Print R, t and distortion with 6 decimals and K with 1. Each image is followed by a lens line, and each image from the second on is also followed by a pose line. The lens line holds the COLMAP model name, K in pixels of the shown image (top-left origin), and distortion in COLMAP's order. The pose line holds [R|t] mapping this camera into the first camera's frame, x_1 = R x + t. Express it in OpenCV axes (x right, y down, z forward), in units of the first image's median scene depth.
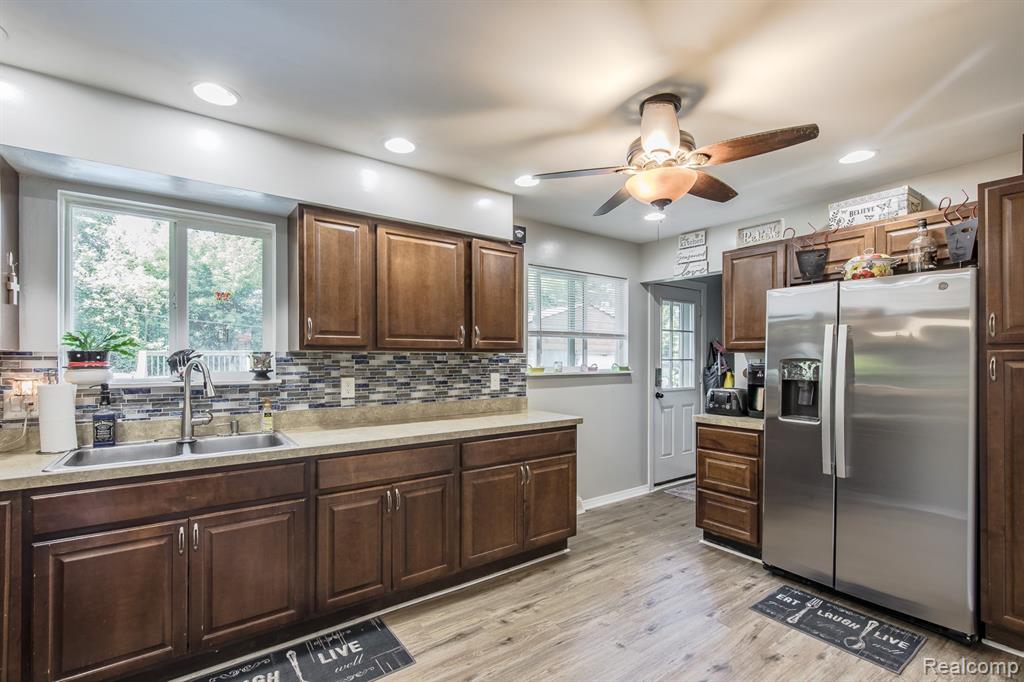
lens RADIAL K [[450.4, 0, 504.8], [0, 450.4, 353.0], [0, 0, 1]] dist [0.001334, 0.000193]
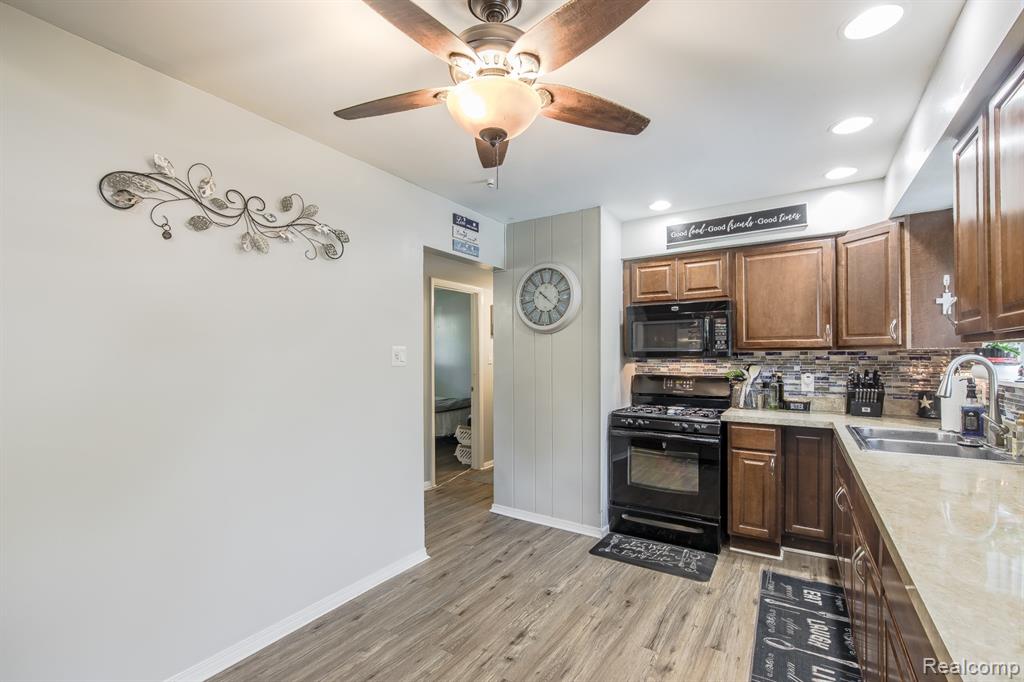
lens RADIAL K [[450.4, 0, 504.8], [0, 450.4, 353.0], [0, 0, 1]] dist [0.001334, 0.000193]
pose [[-0.927266, -0.001307, -0.374401, 0.422675], [0.005181, 0.999853, -0.016323, 0.015157], [0.374367, -0.017076, -0.927123, 1.208743]]
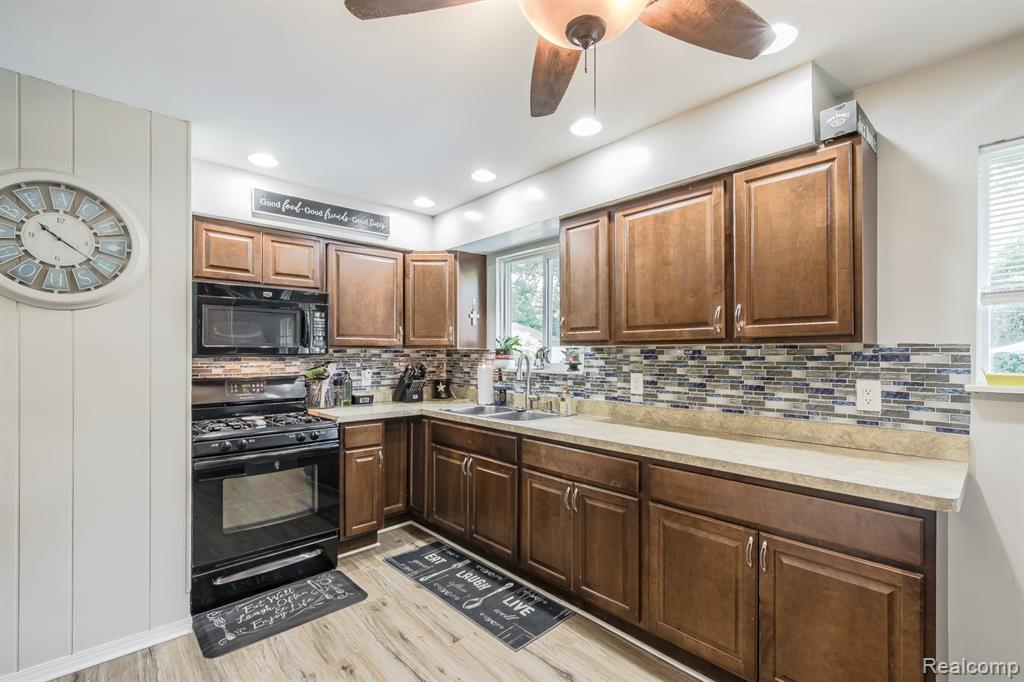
lens RADIAL K [[450.4, 0, 504.8], [0, 450.4, 353.0], [0, 0, 1]] dist [0.001334, 0.000193]
pose [[0.129602, -0.002924, -0.991562, 0.586497], [0.007685, 0.999969, -0.001944, 0.011569], [0.991536, -0.007368, 0.129620, 0.616042]]
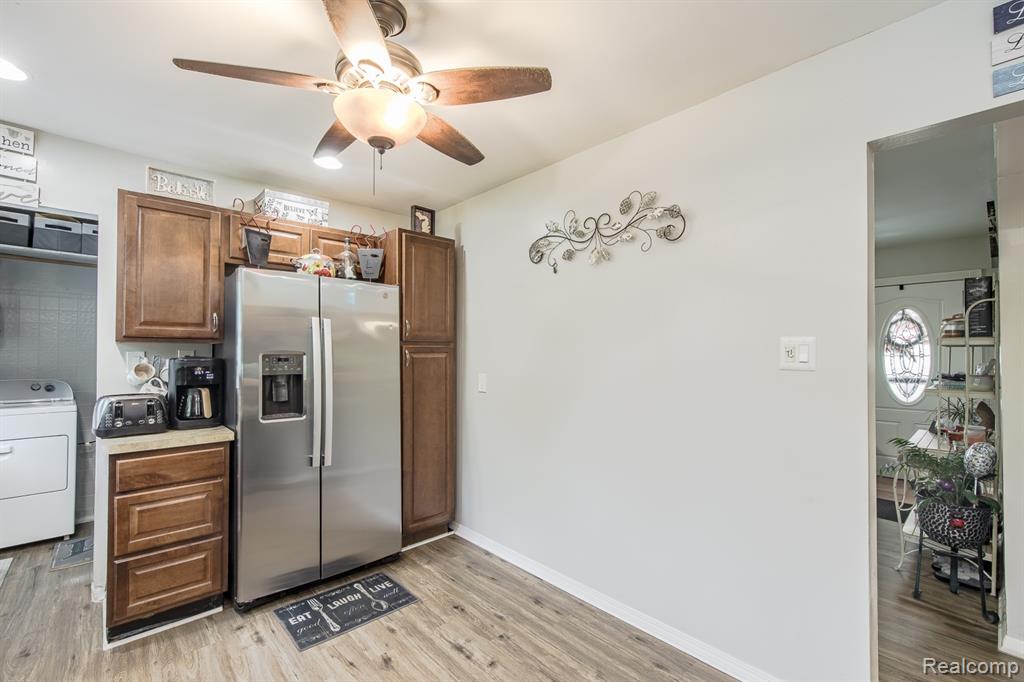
lens RADIAL K [[453.0, 0, 509.1], [0, 453.0, 345.8], [0, 0, 1]] dist [-0.001517, -0.000324]
pose [[-0.124446, 0.012581, 0.992147, -0.304937], [-0.012527, 0.999820, -0.014250, 0.008265], [-0.992147, -0.014202, -0.124266, 0.650936]]
